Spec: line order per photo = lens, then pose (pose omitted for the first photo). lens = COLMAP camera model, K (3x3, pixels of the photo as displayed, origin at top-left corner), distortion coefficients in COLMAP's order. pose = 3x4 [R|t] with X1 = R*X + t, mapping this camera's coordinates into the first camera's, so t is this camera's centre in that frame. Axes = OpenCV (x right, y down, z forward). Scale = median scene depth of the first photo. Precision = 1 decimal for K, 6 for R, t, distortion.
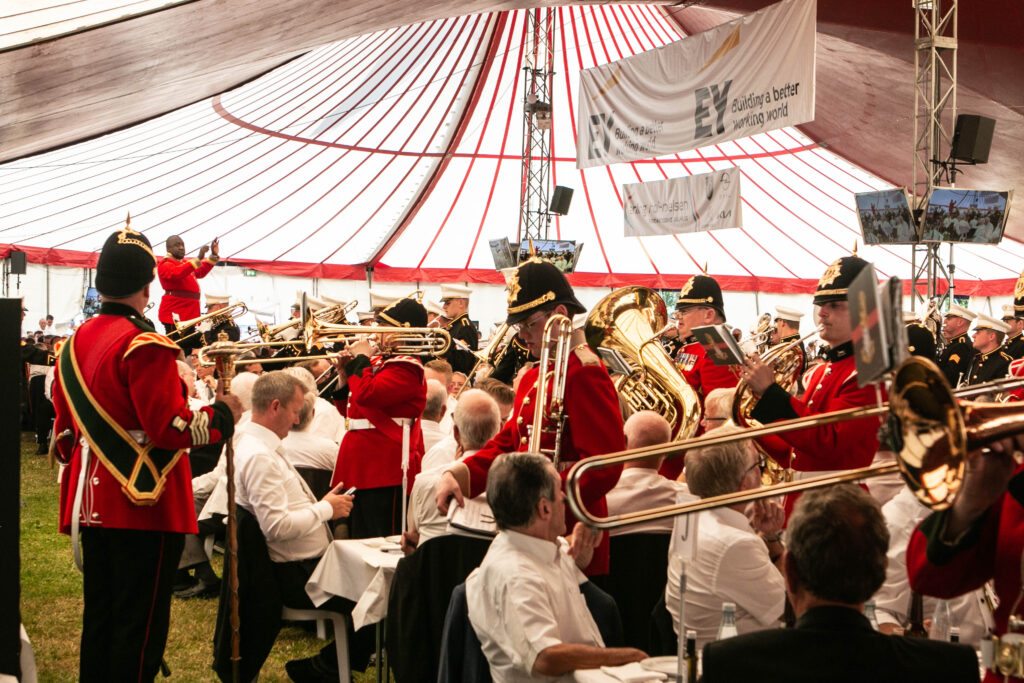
lens RADIAL K [[1834.9, 0, 506.2], [0, 1834.9, 341.3], [0, 0, 1]] dist [0.003279, 0.000000]
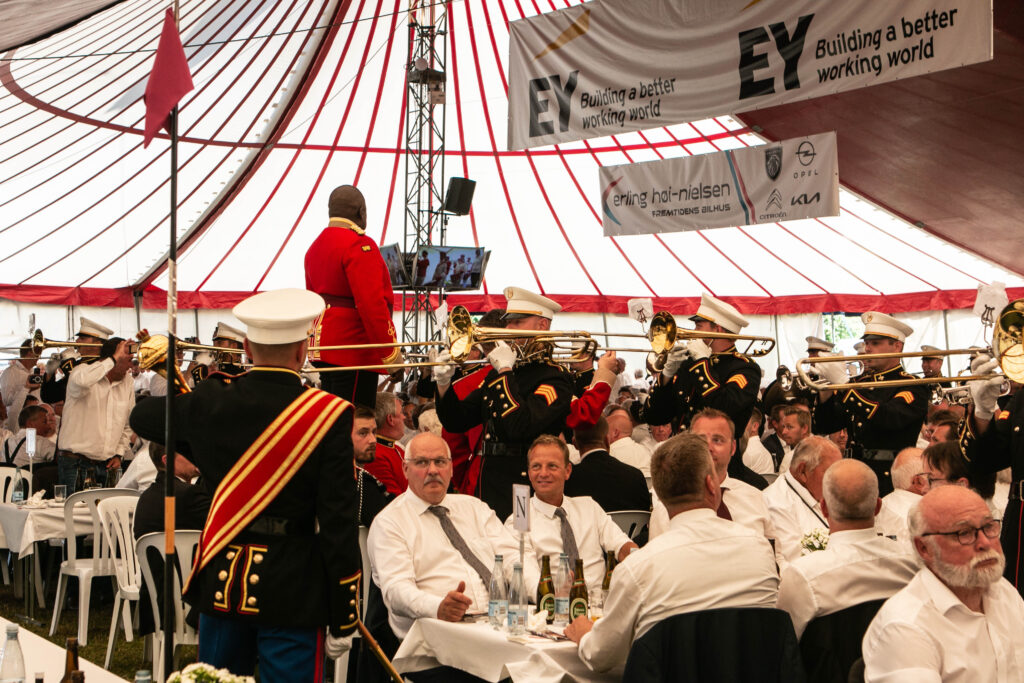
lens RADIAL K [[1787.2, 0, 511.7], [0, 1787.2, 333.3], [0, 0, 1]] dist [-0.064497, 0.000000]
pose [[0.973975, -0.020019, 0.225771, -0.130808], [0.024824, 0.999521, -0.018461, -0.005011], [-0.225294, 0.023585, 0.974005, 0.288333]]
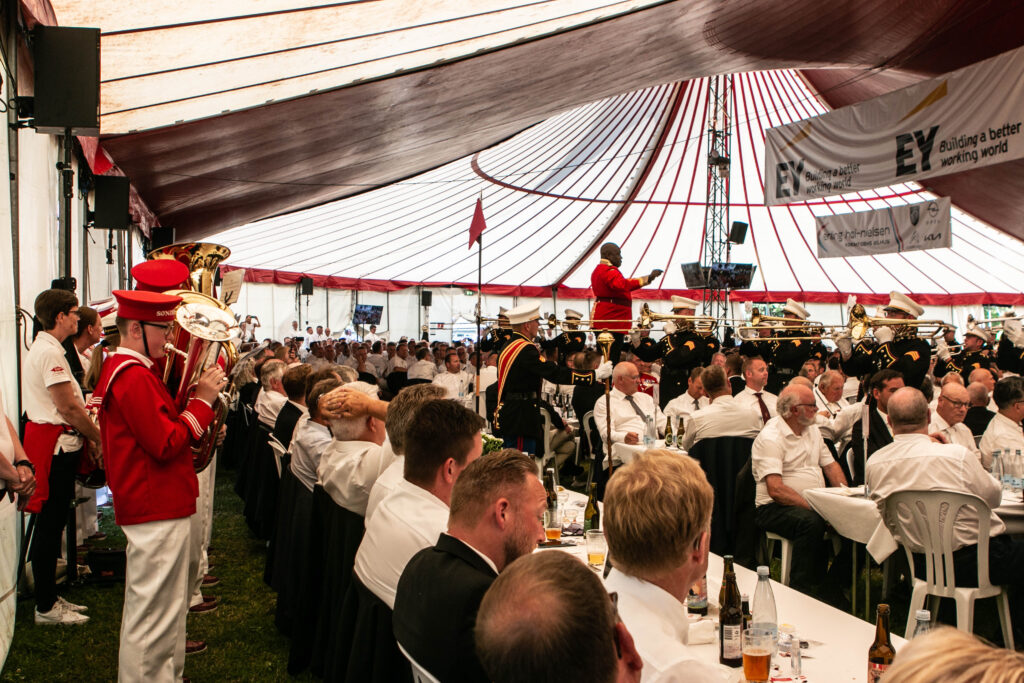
lens RADIAL K [[1159.0, 0, 518.0], [0, 1159.0, 342.2], [0, 0, 1]] dist [-0.074007, 0.000000]
pose [[0.999641, -0.009023, -0.025218, -0.114508], [0.009082, 0.999956, 0.002212, -0.003473], [0.025197, -0.002440, 0.999680, 0.202334]]
